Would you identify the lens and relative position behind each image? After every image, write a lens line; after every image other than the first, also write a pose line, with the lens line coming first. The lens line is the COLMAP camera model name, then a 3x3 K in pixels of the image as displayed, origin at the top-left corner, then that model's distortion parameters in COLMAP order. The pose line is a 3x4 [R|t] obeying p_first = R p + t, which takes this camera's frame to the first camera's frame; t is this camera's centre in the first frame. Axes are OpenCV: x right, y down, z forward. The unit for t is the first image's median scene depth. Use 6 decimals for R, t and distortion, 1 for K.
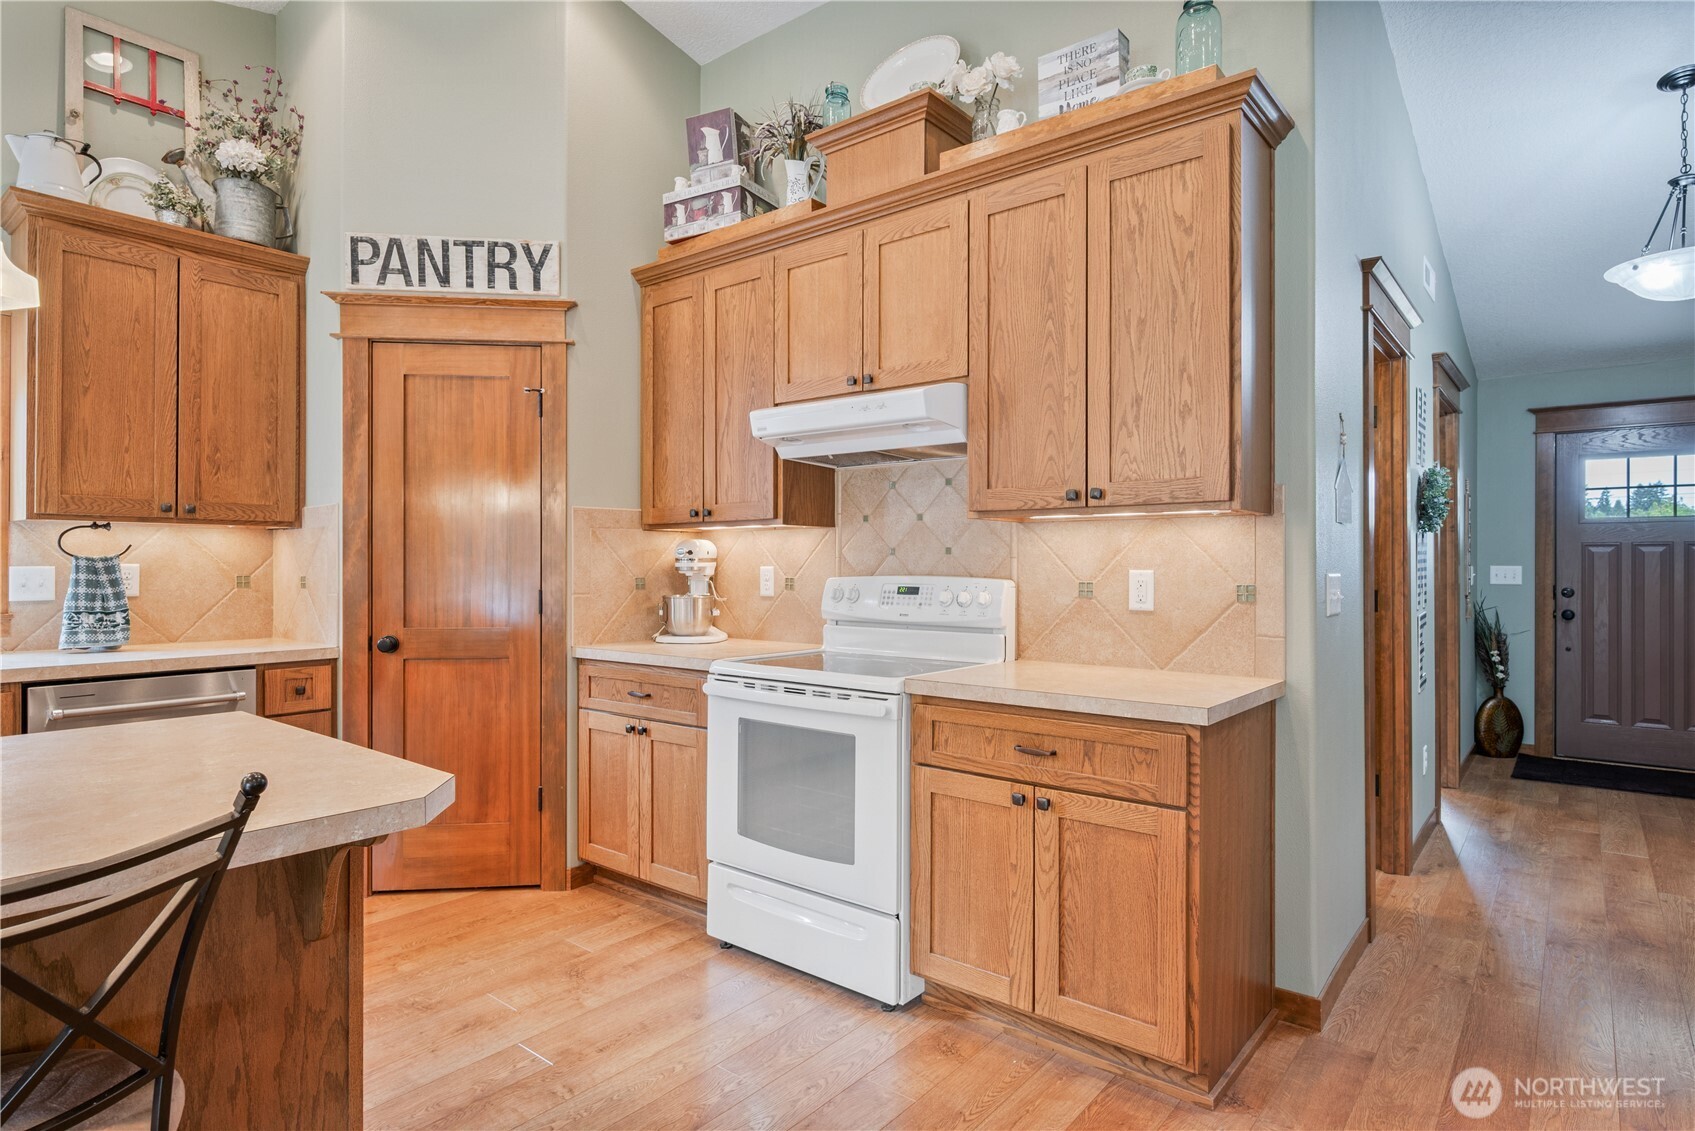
lens RADIAL K [[914.9, 0, 843.5], [0, 914.9, 565.6], [0, 0, 1]] dist [-0.001745, -0.000167]
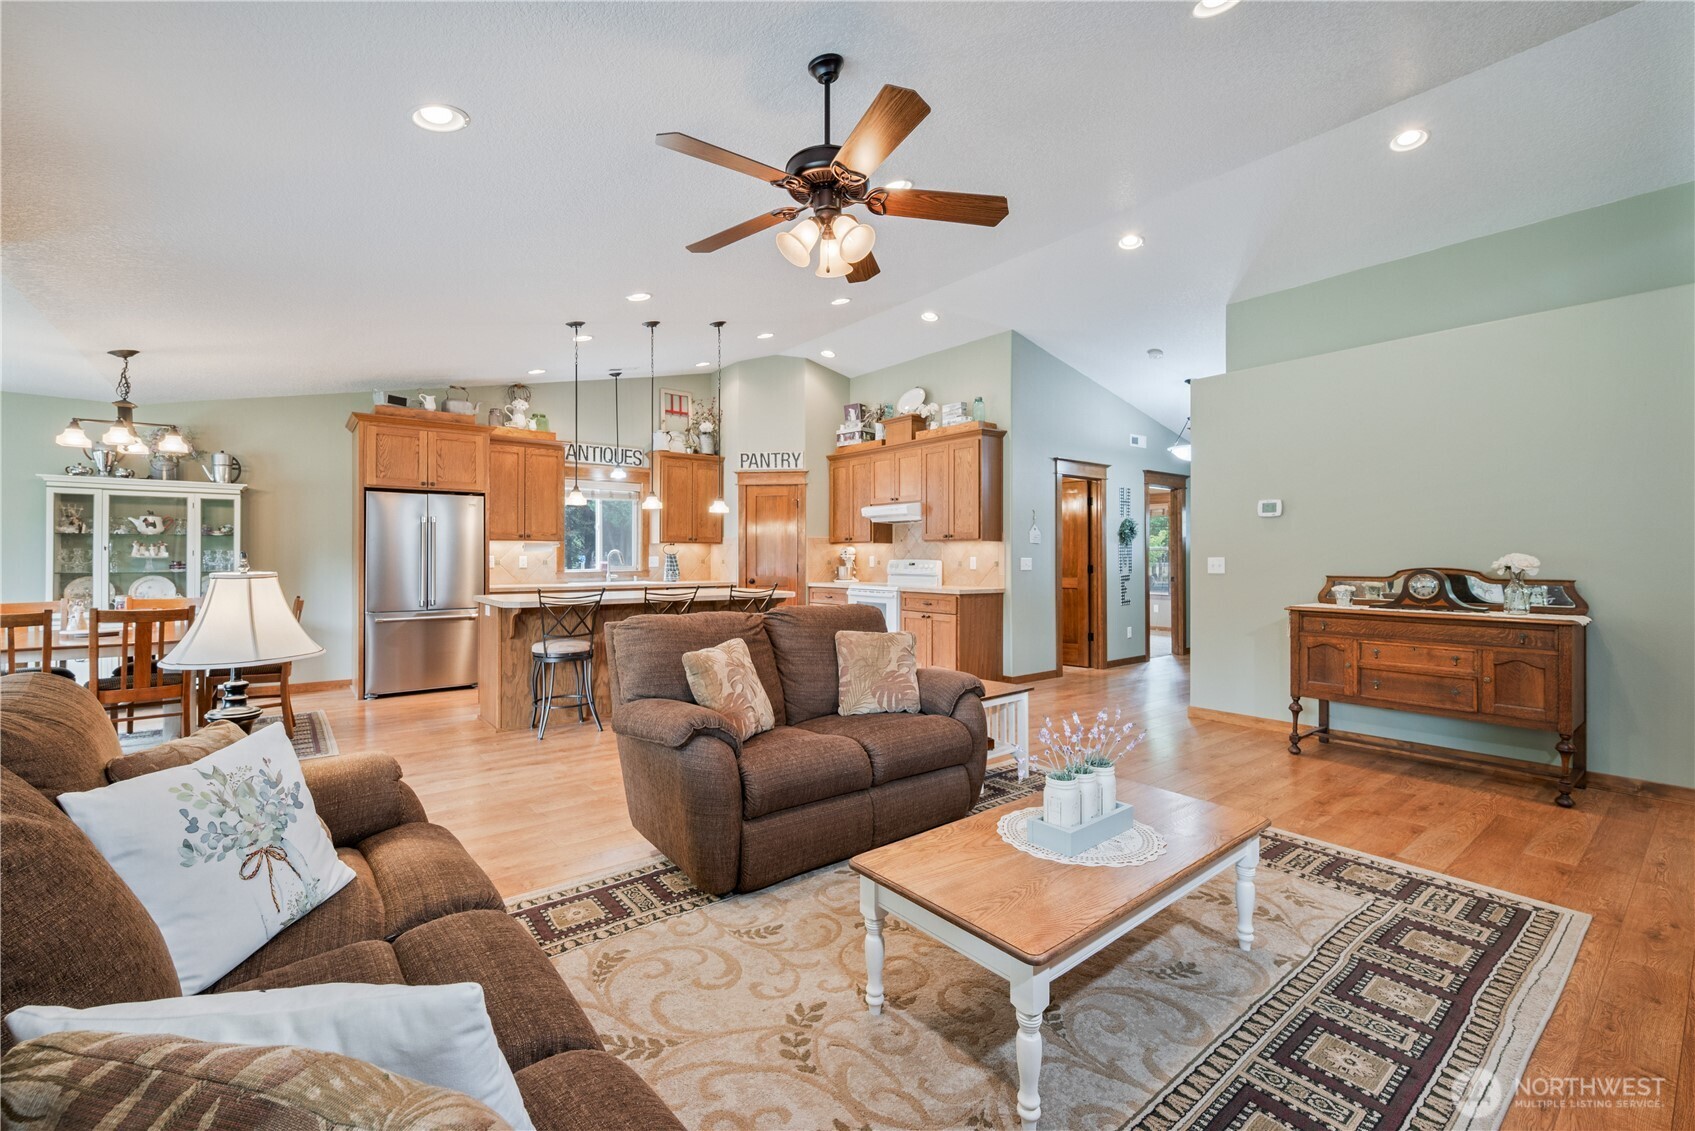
lens RADIAL K [[732.4, 0, 847.5], [0, 732.4, 558.9], [0, 0, 1]] dist [-0.000016, 0.000000]
pose [[0.979858, 0.000476, -0.199693, 0.333314], [-0.000501, 1.000000, -0.000073, 0.009197], [0.199693, 0.000172, 0.979858, -1.410851]]
